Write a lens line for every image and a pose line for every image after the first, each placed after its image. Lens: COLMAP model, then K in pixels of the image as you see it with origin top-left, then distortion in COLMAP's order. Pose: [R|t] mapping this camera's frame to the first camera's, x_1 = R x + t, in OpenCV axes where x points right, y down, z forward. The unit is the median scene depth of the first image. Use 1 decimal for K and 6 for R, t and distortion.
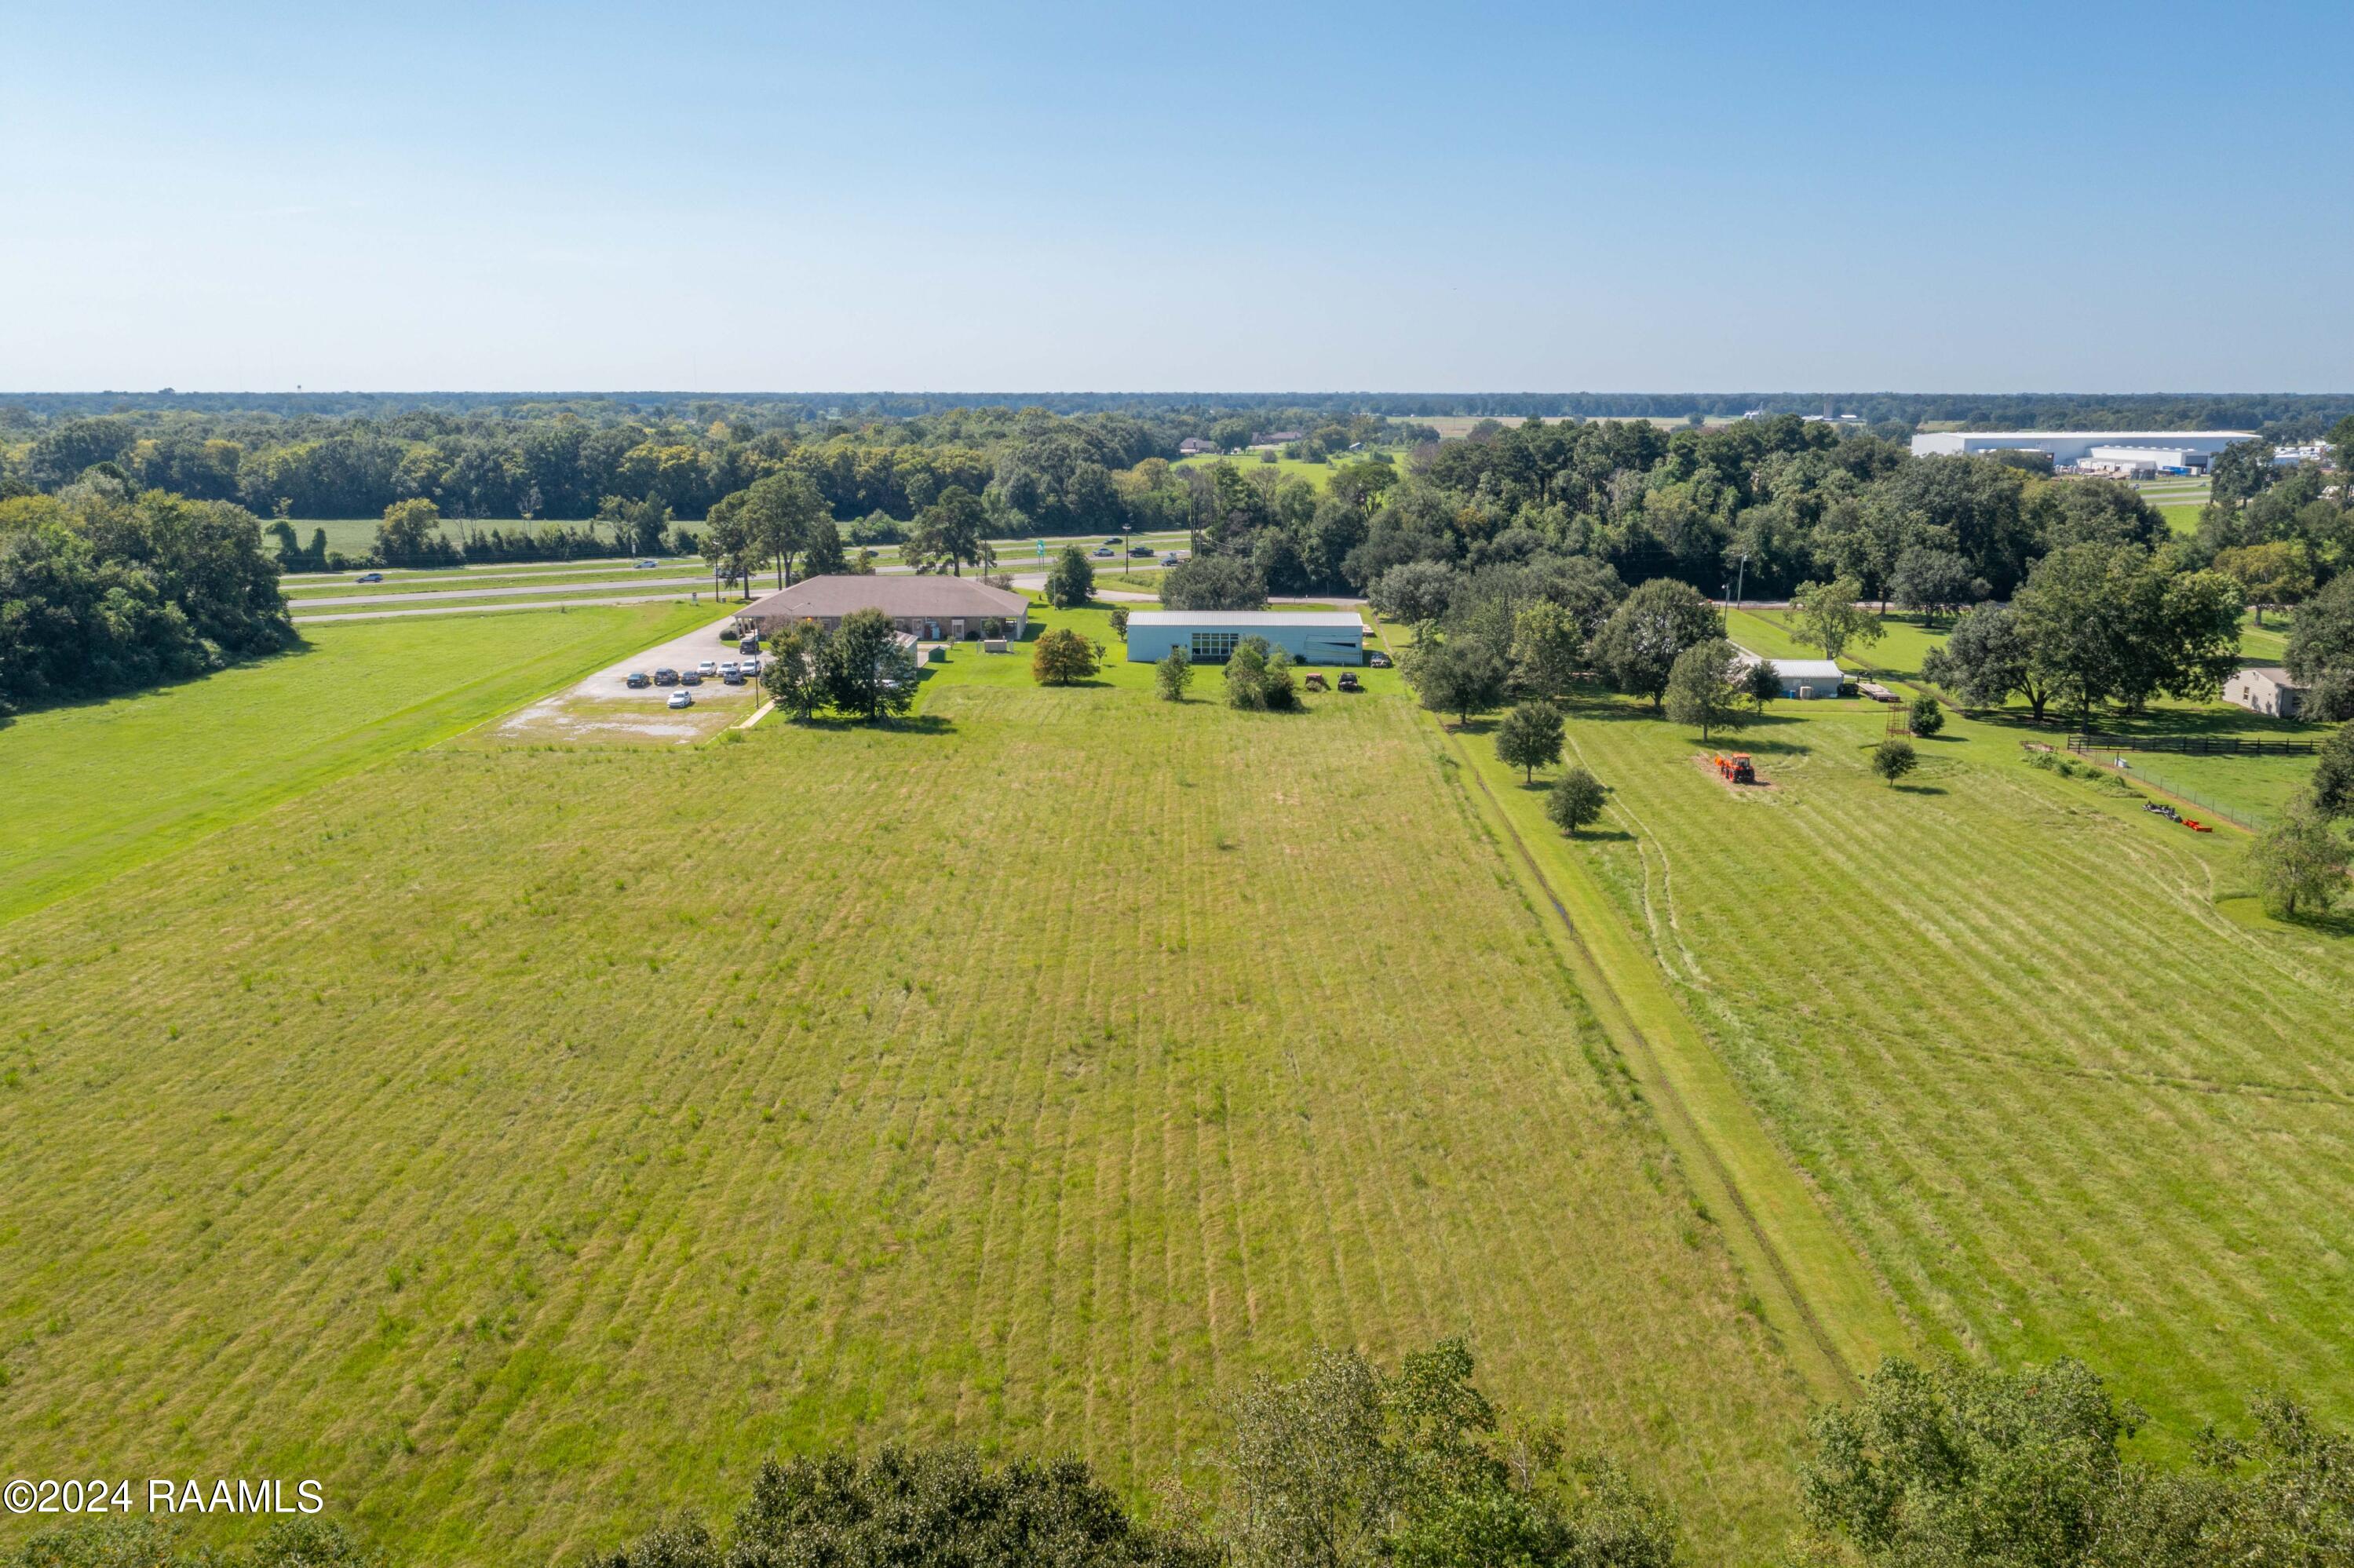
lens RADIAL K [[1851.2, 0, 1177.0], [0, 1851.2, 784.0], [0, 0, 1]] dist [-0.014123, 0.006469]
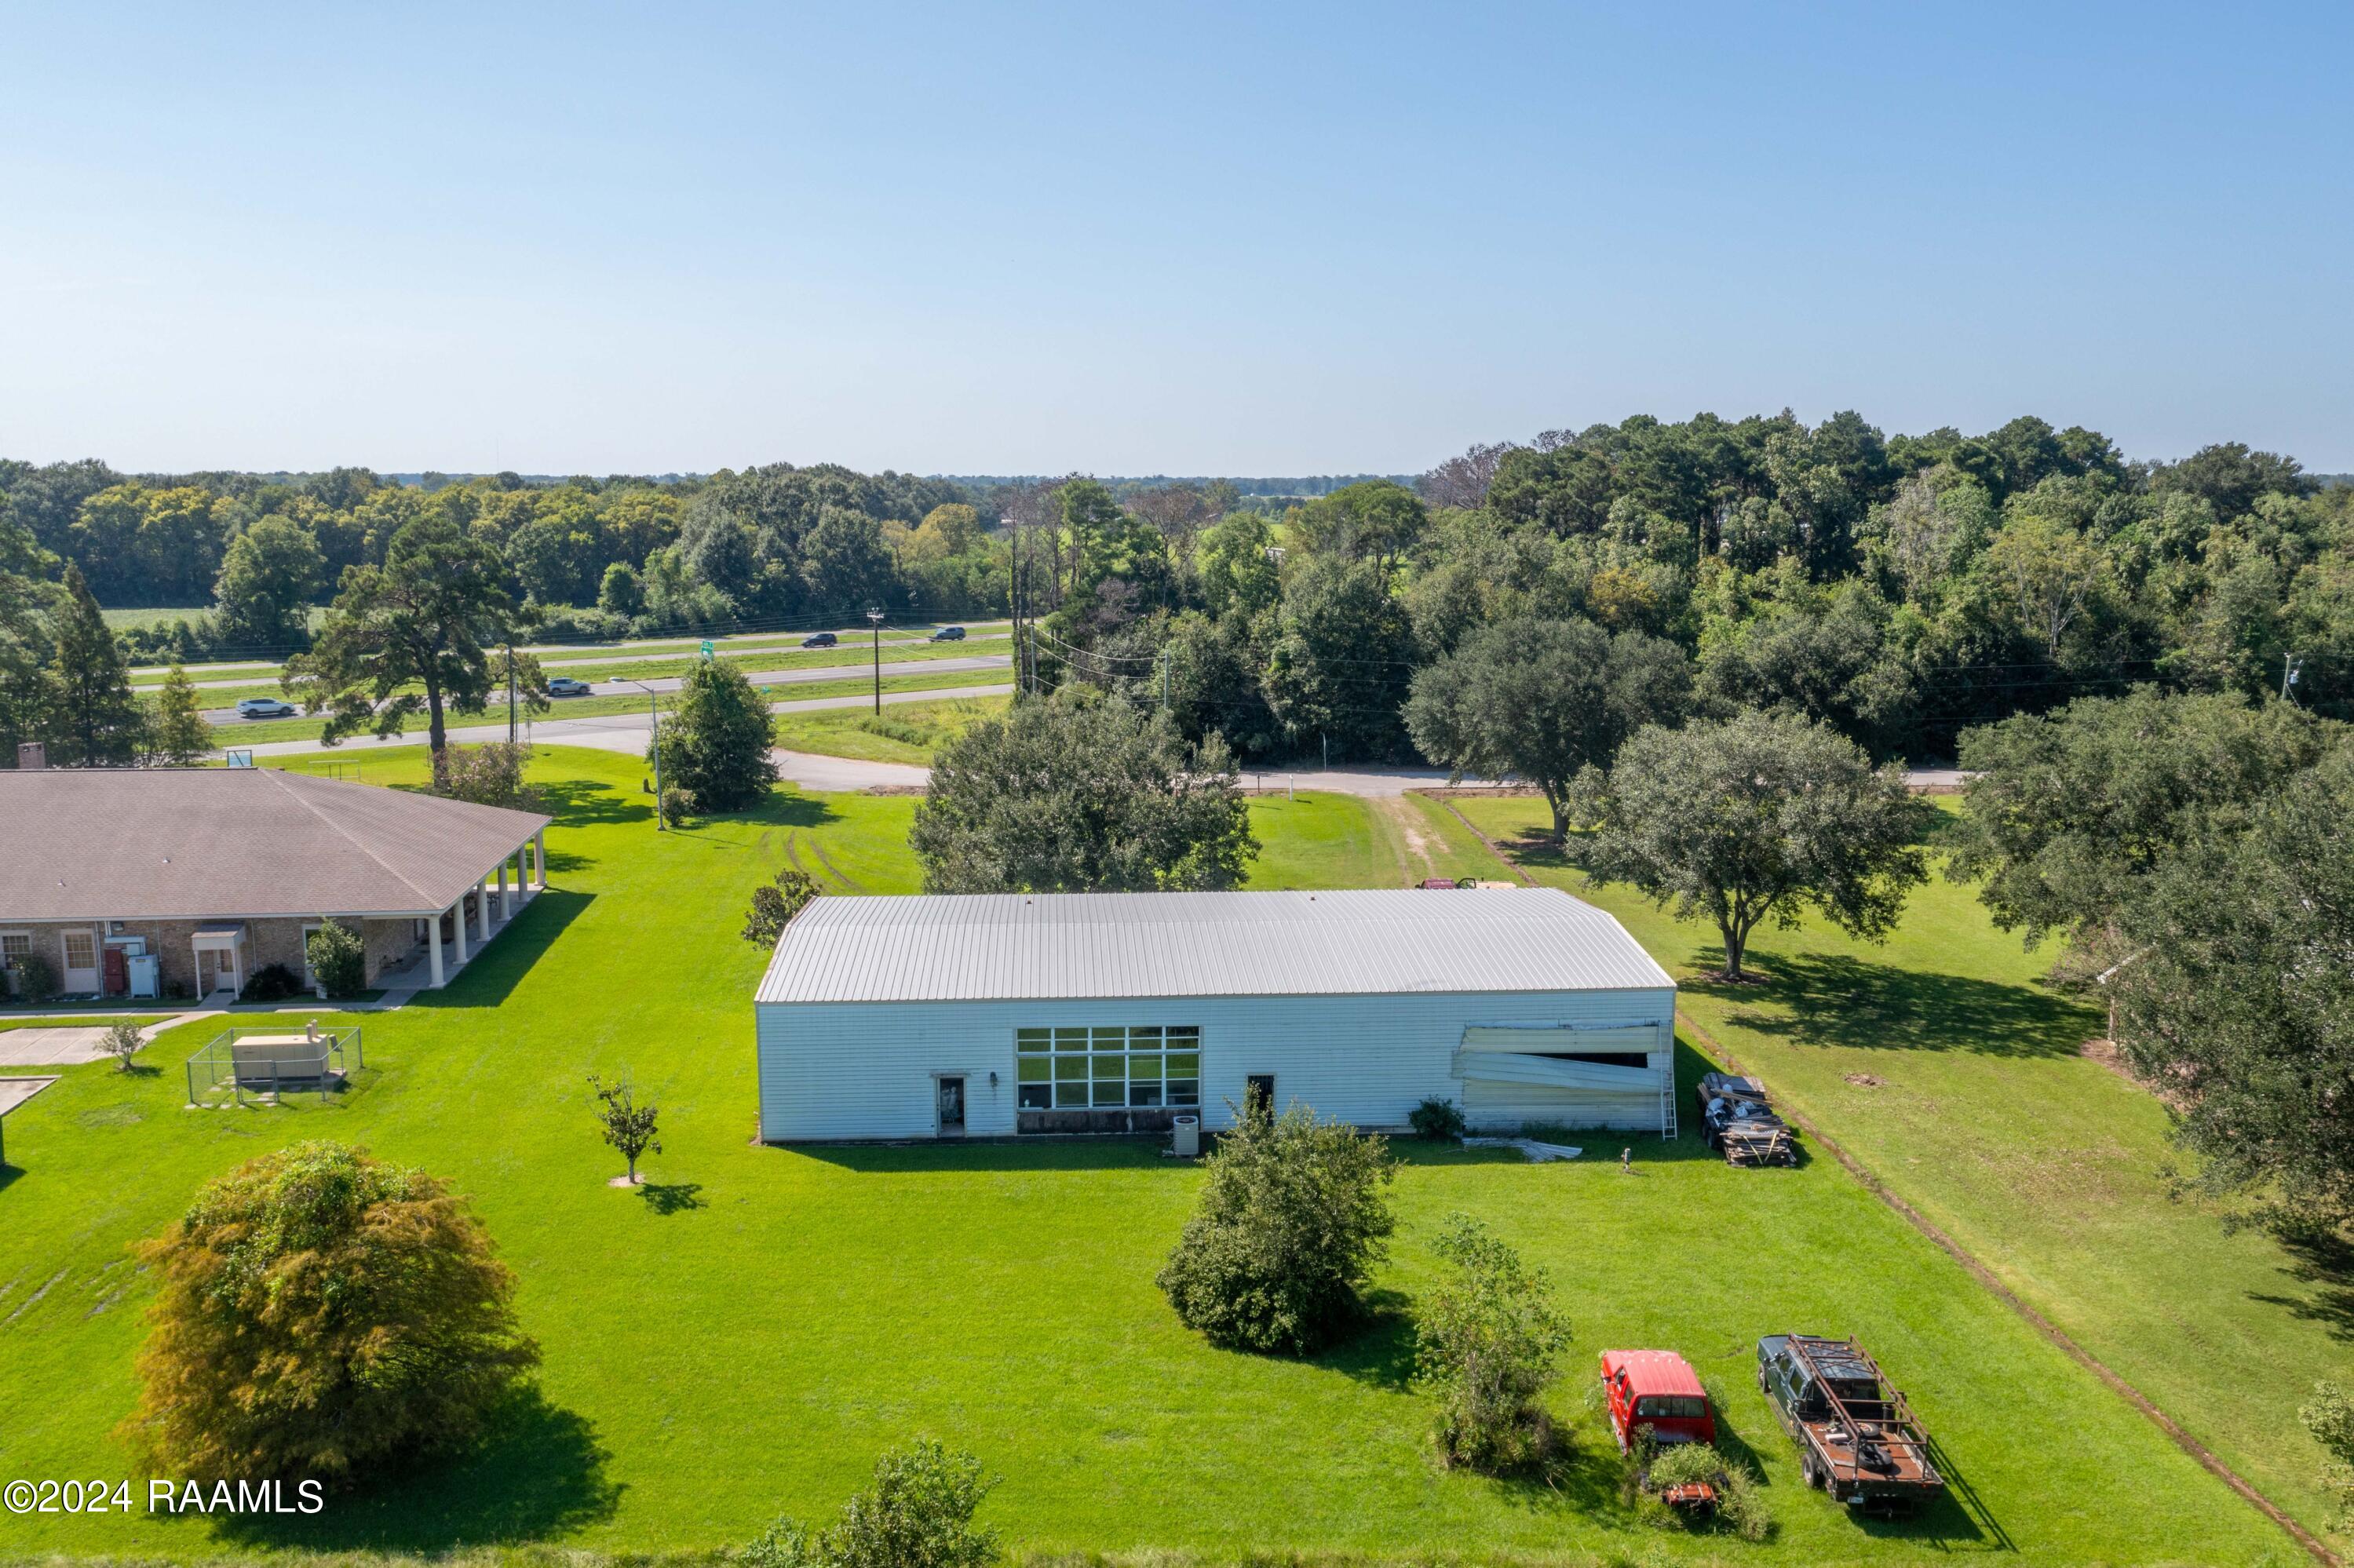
lens RADIAL K [[1861.5, 0, 1177.0], [0, 1861.5, 784.0], [0, 0, 1]] dist [-0.012954, 0.004584]
pose [[0.995642, -0.012918, 0.092358, 0.005132], [0.017256, 0.998778, -0.046319, -0.076470], [-0.091647, 0.047711, 0.994648, 0.552844]]
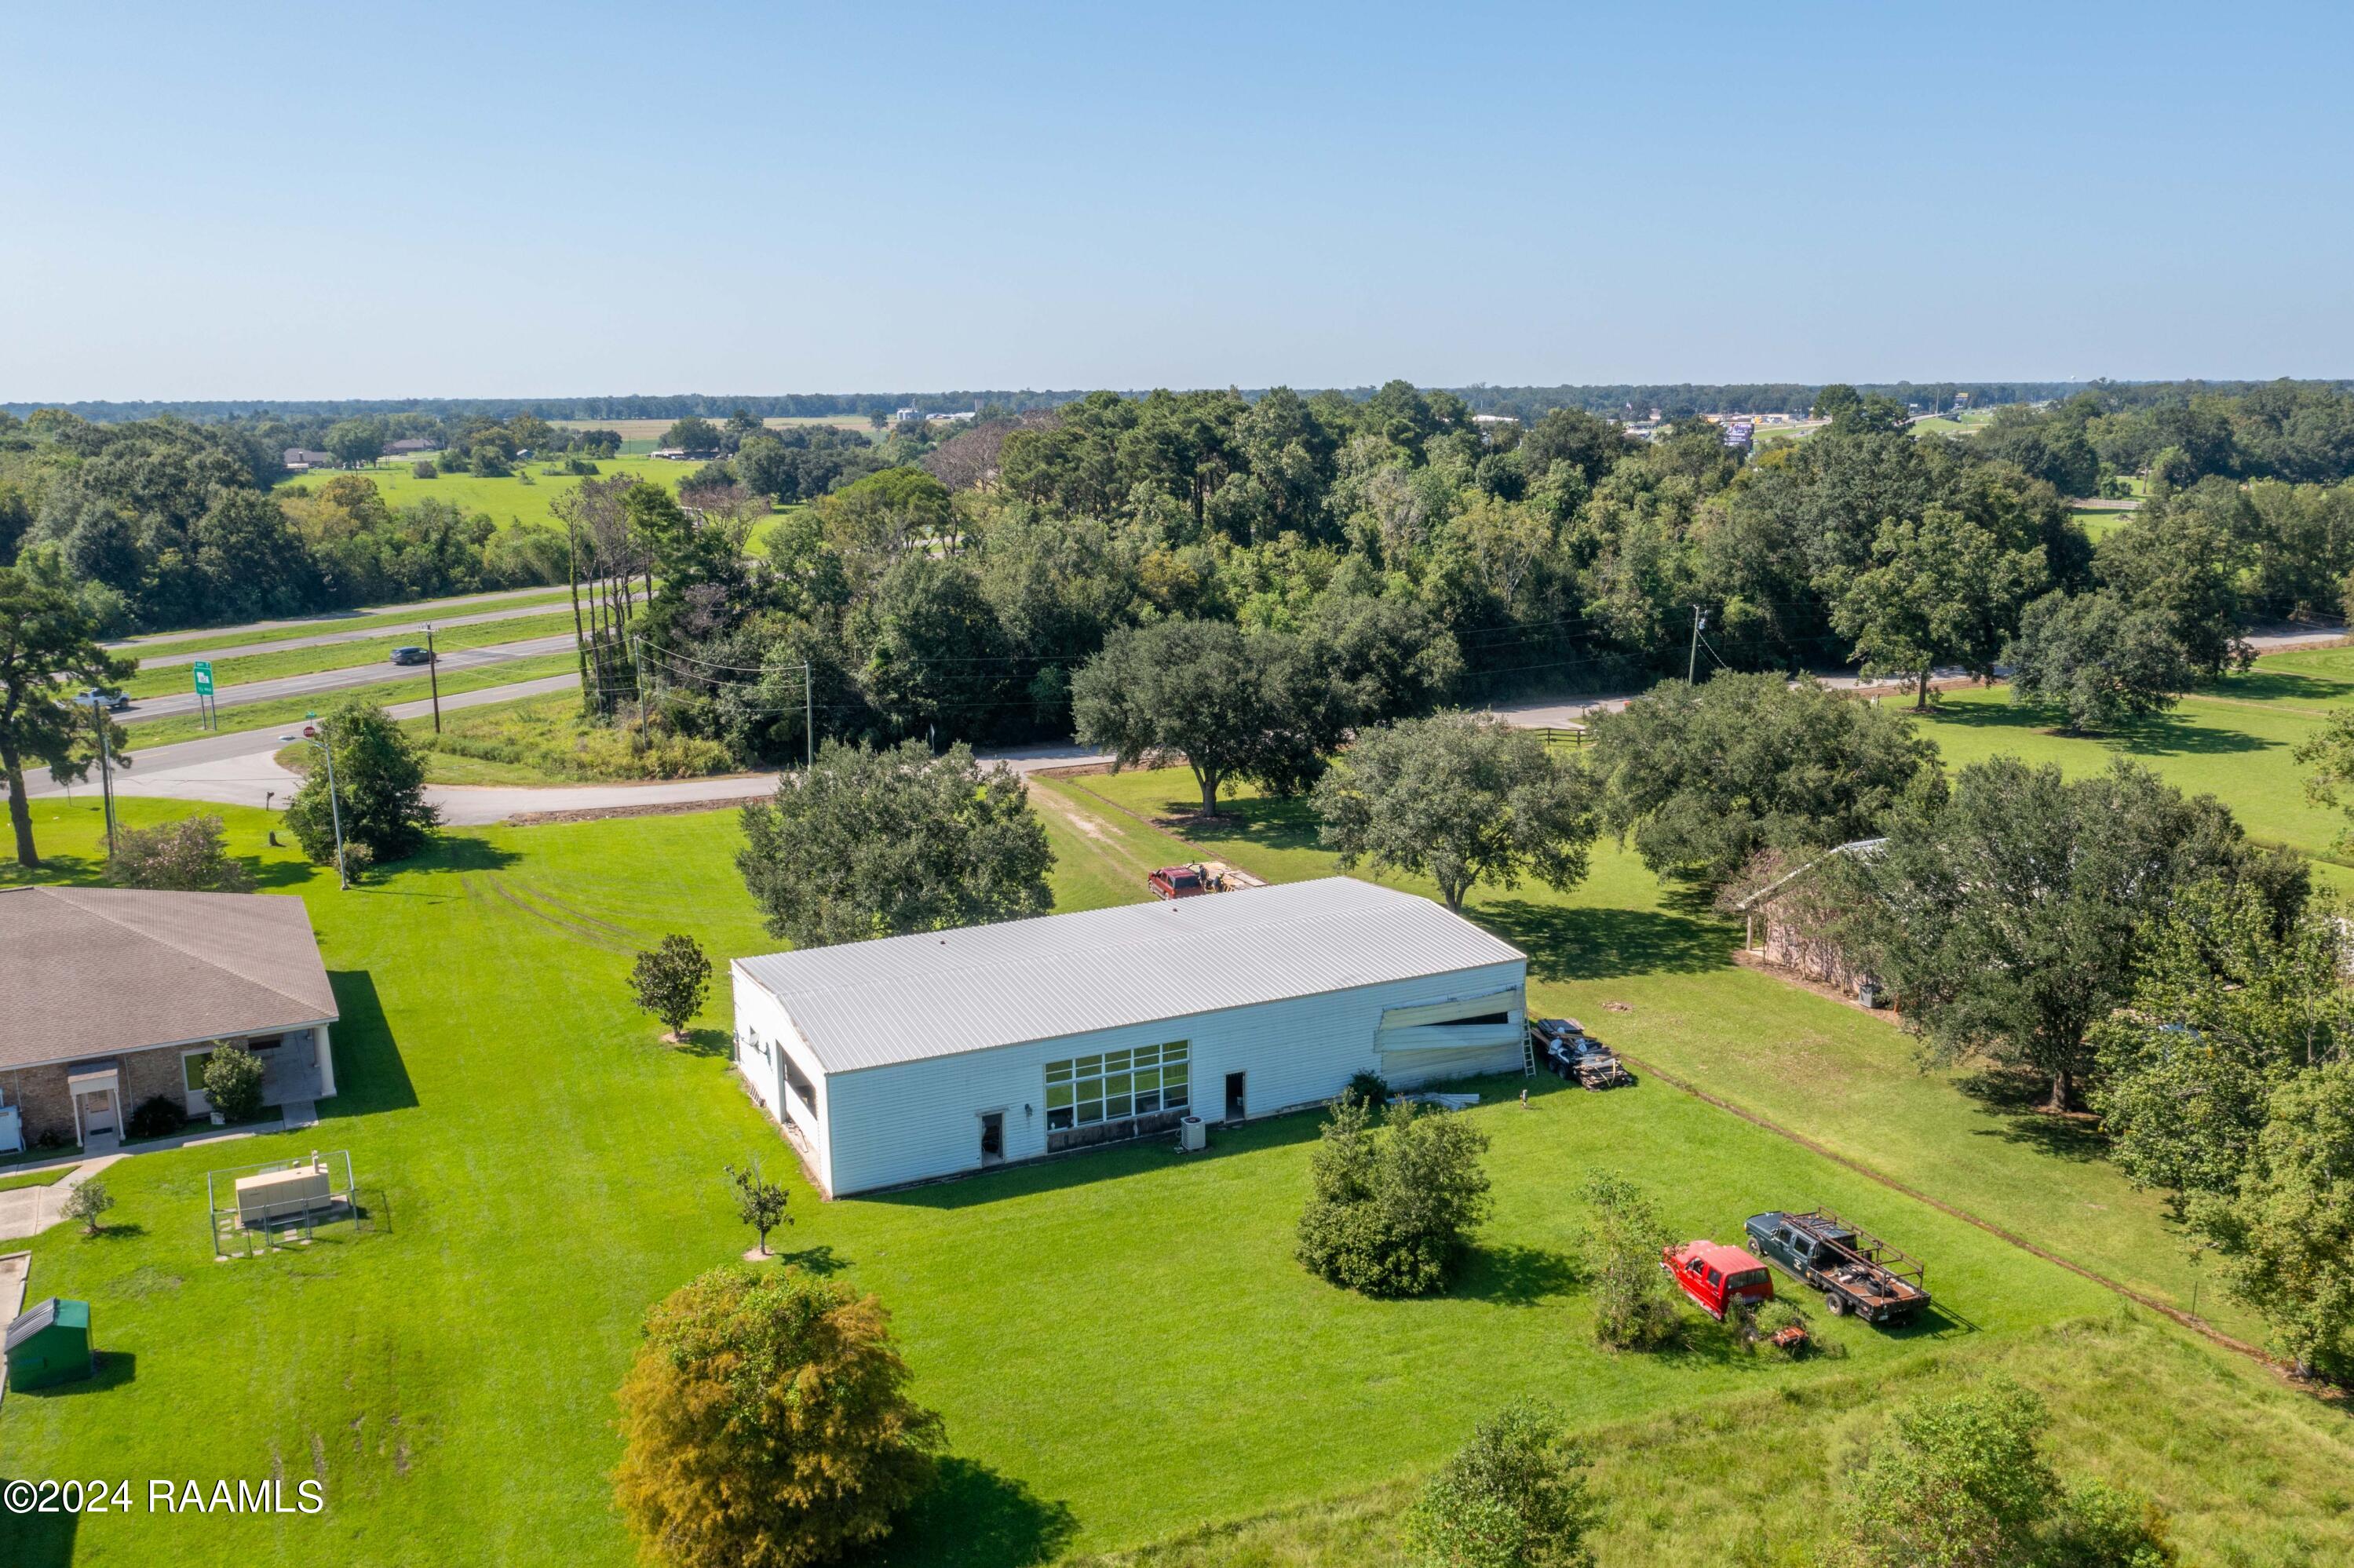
lens RADIAL K [[1861.5, 0, 1177.0], [0, 1861.5, 784.0], [0, 0, 1]] dist [-0.012954, 0.004584]
pose [[0.889312, -0.102413, 0.445686, -0.074282], [0.104003, 0.994356, 0.020964, -0.096326], [-0.445318, 0.027710, 0.894944, 0.540614]]
